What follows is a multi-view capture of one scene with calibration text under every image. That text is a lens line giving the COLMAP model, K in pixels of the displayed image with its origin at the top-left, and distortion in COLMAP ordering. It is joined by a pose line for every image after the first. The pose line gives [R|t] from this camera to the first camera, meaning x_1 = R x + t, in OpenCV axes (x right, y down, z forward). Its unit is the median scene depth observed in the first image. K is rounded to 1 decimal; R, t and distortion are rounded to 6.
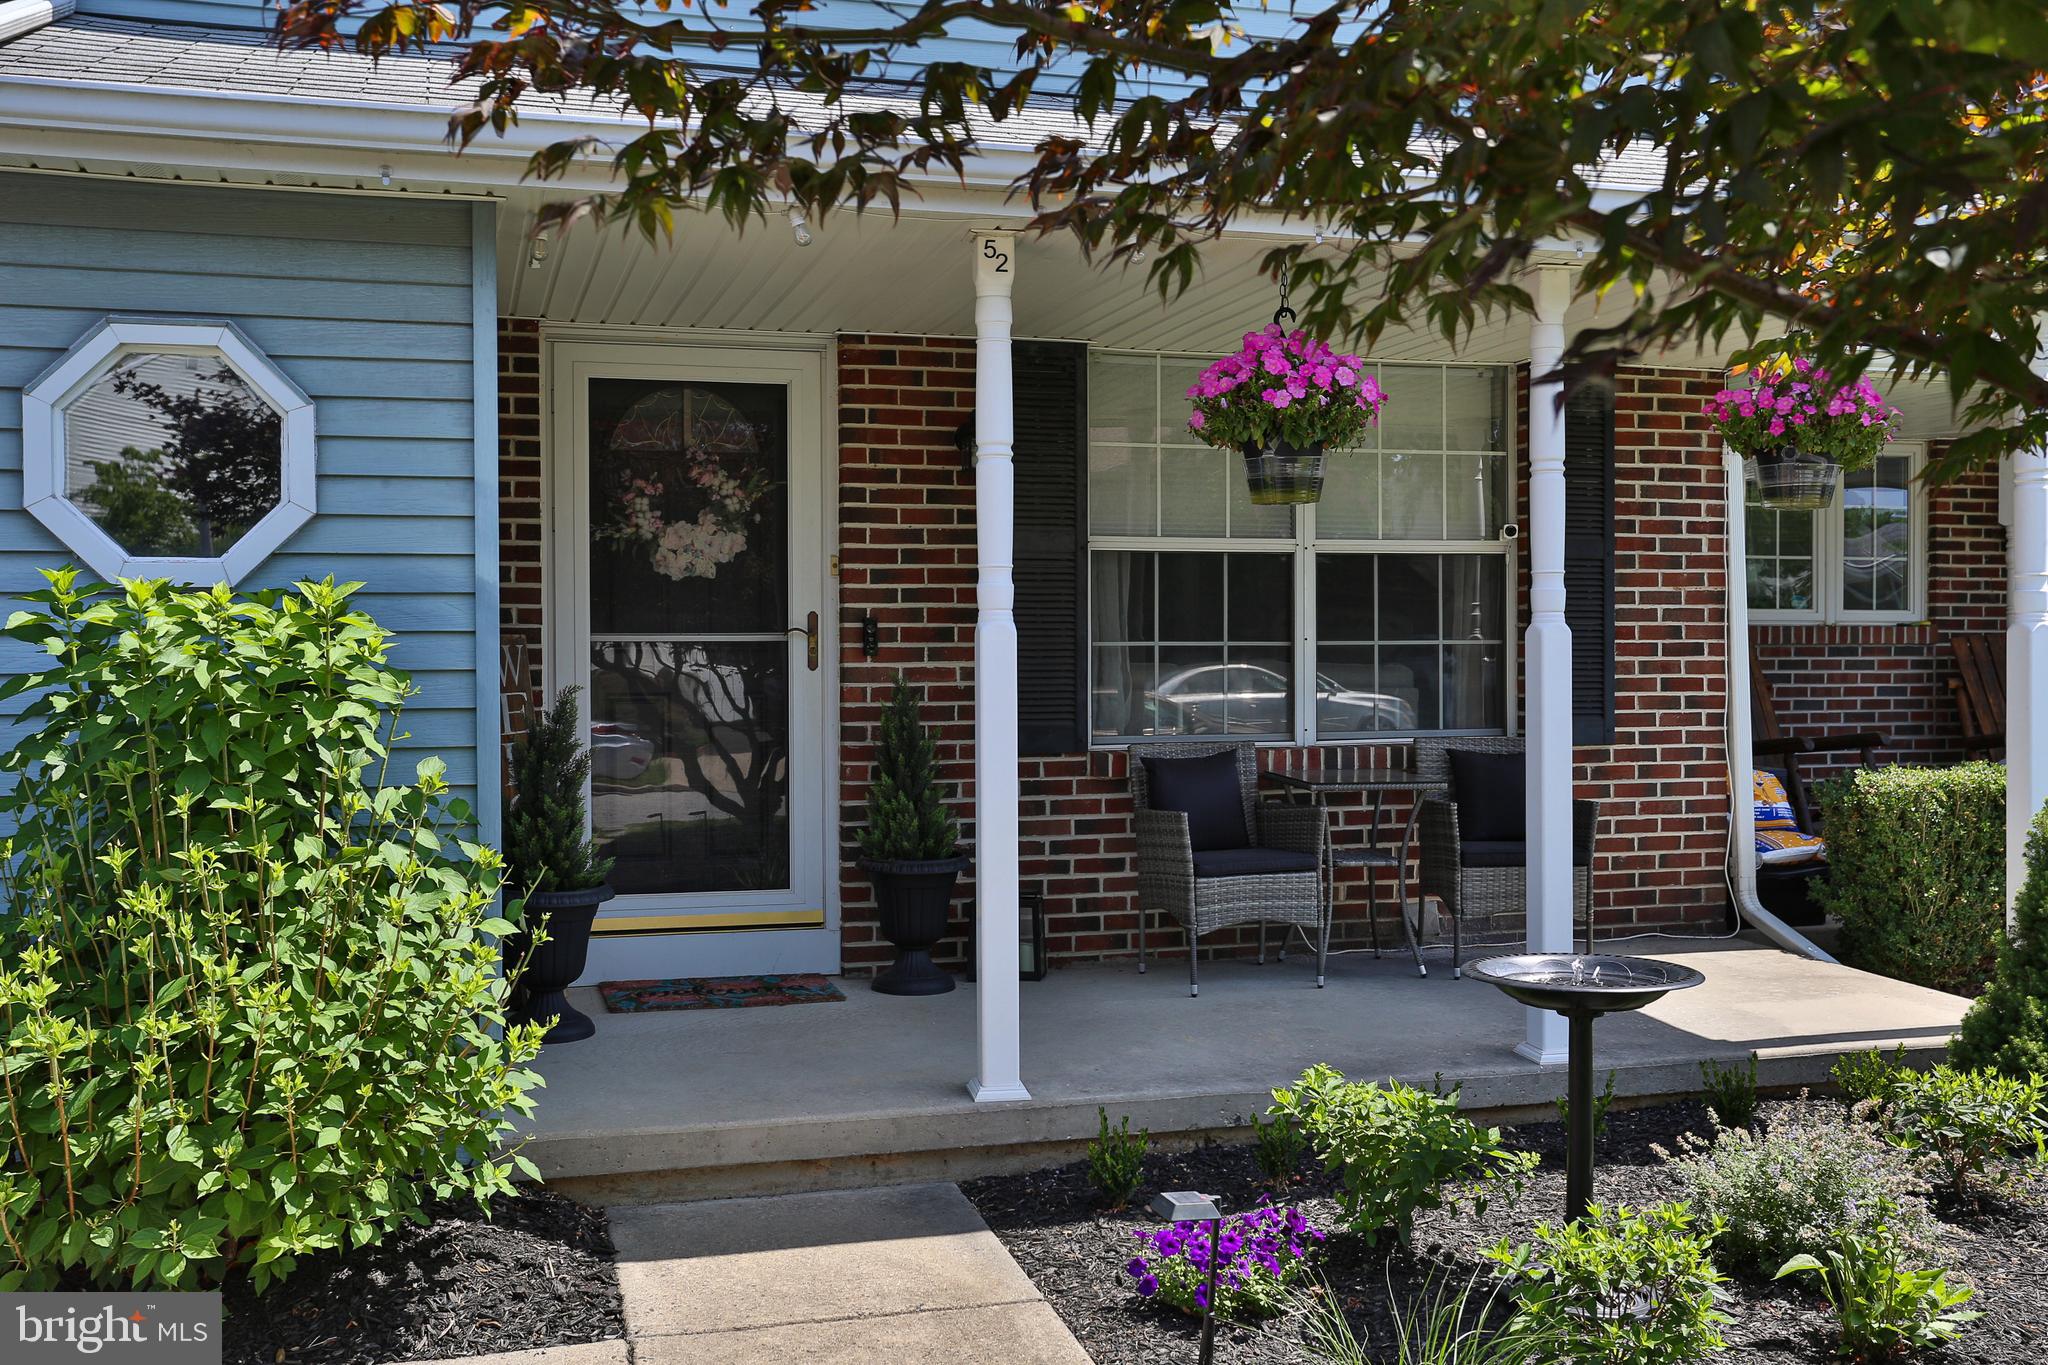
lens RADIAL K [[1791.4, 0, 1135.0], [0, 1791.4, 664.4], [0, 0, 1]] dist [0.017969, 0.010327]
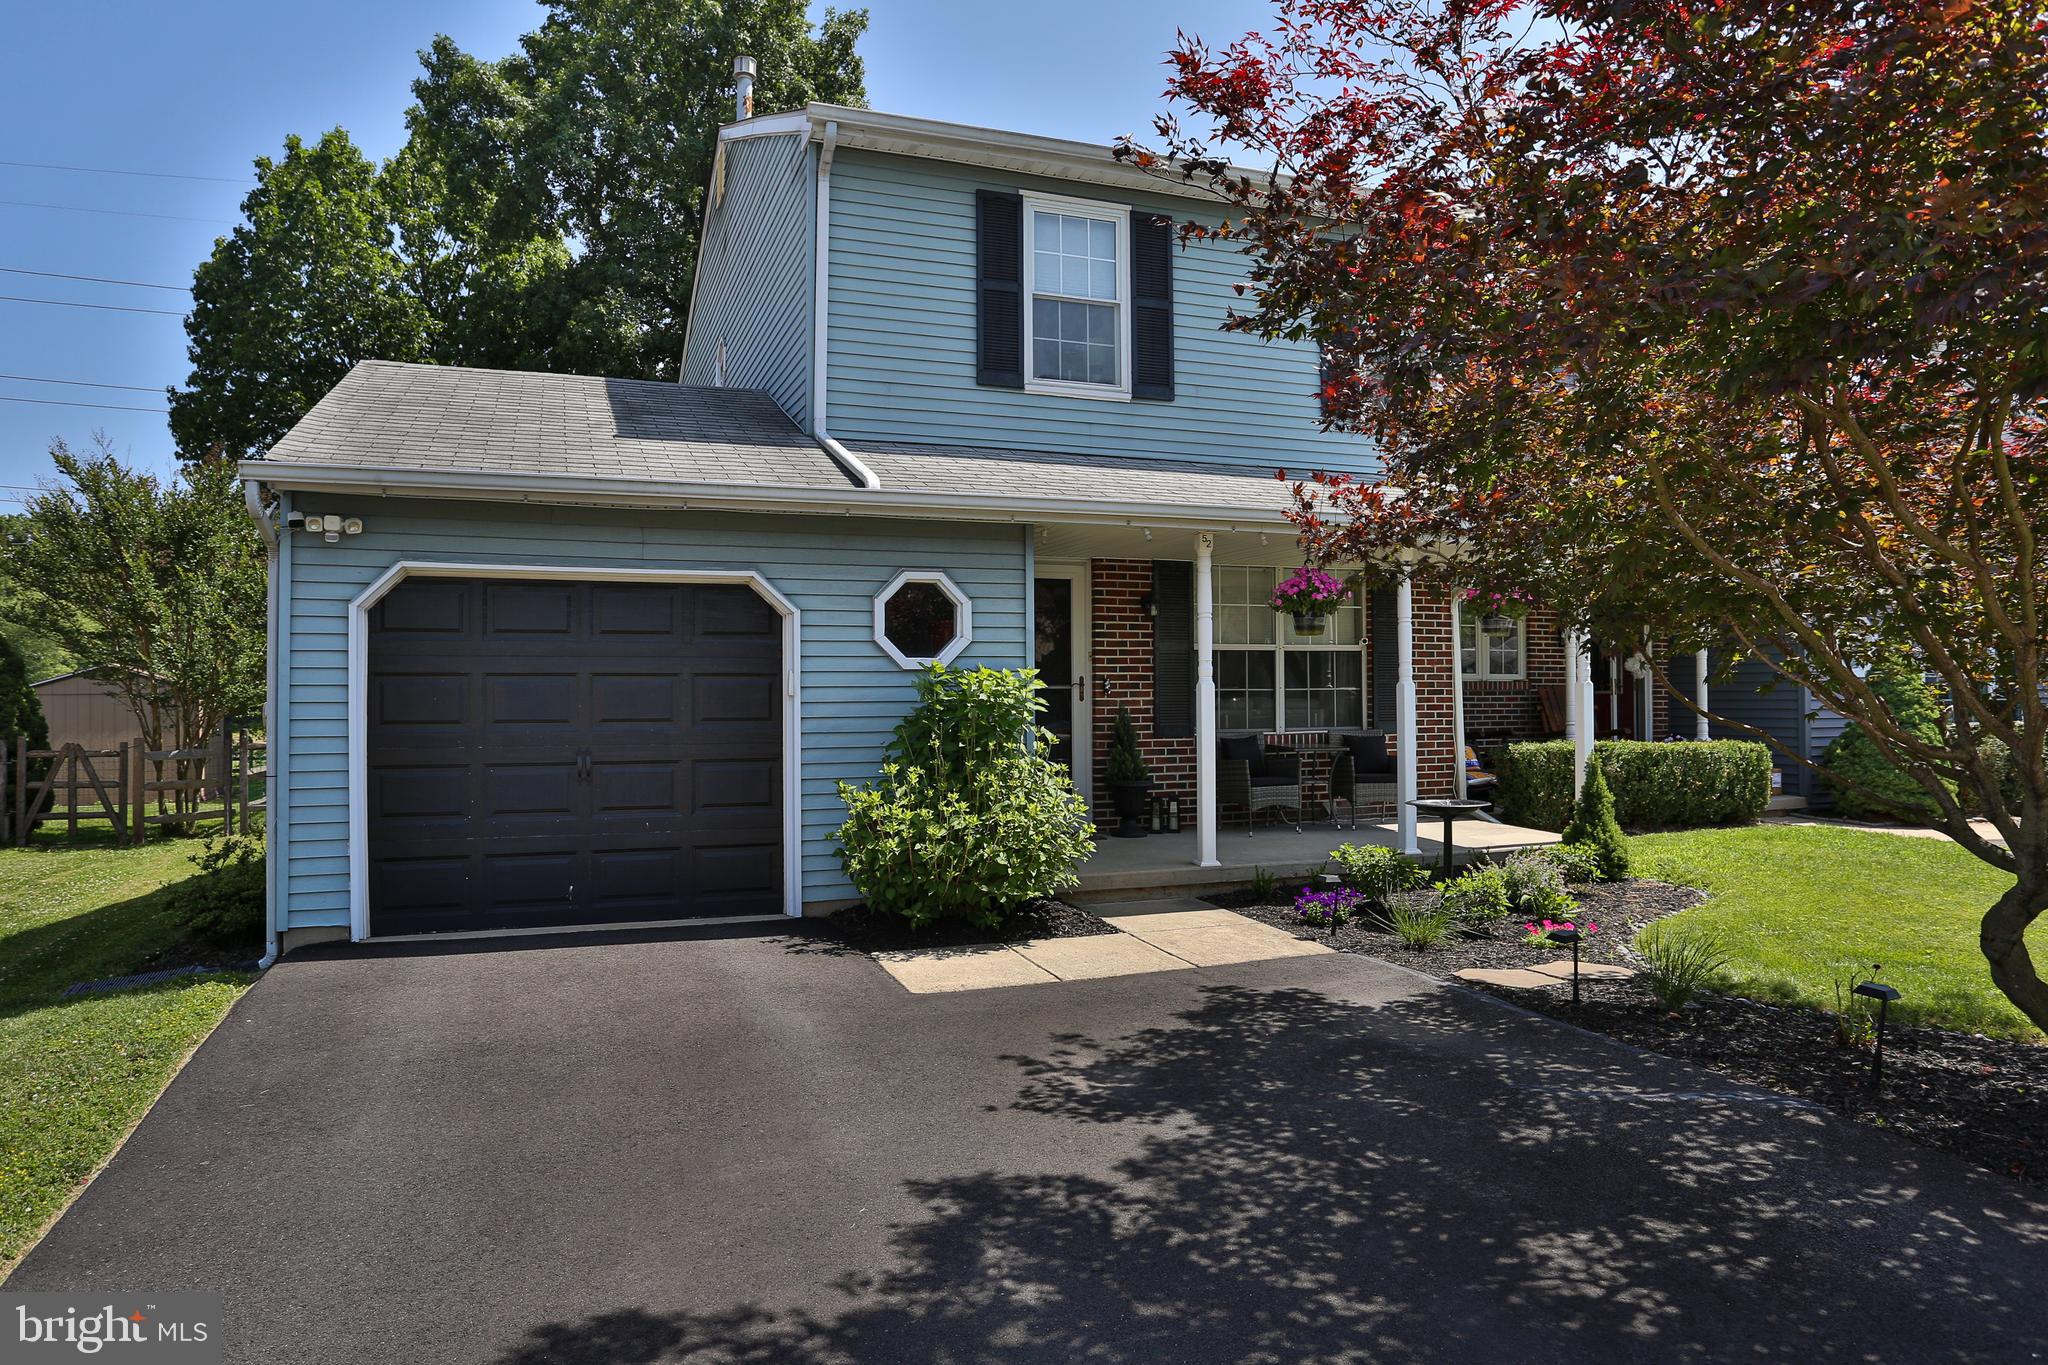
lens RADIAL K [[1202.7, 0, 1031.5], [0, 1202.7, 670.9], [0, 0, 1]] dist [-0.038646, -0.003117]
pose [[0.998108, 0.000350, 0.061489, -0.339833], [0.001305, 0.999638, -0.026871, 0.005642], [-0.061476, 0.026901, 0.997746, -0.557697]]
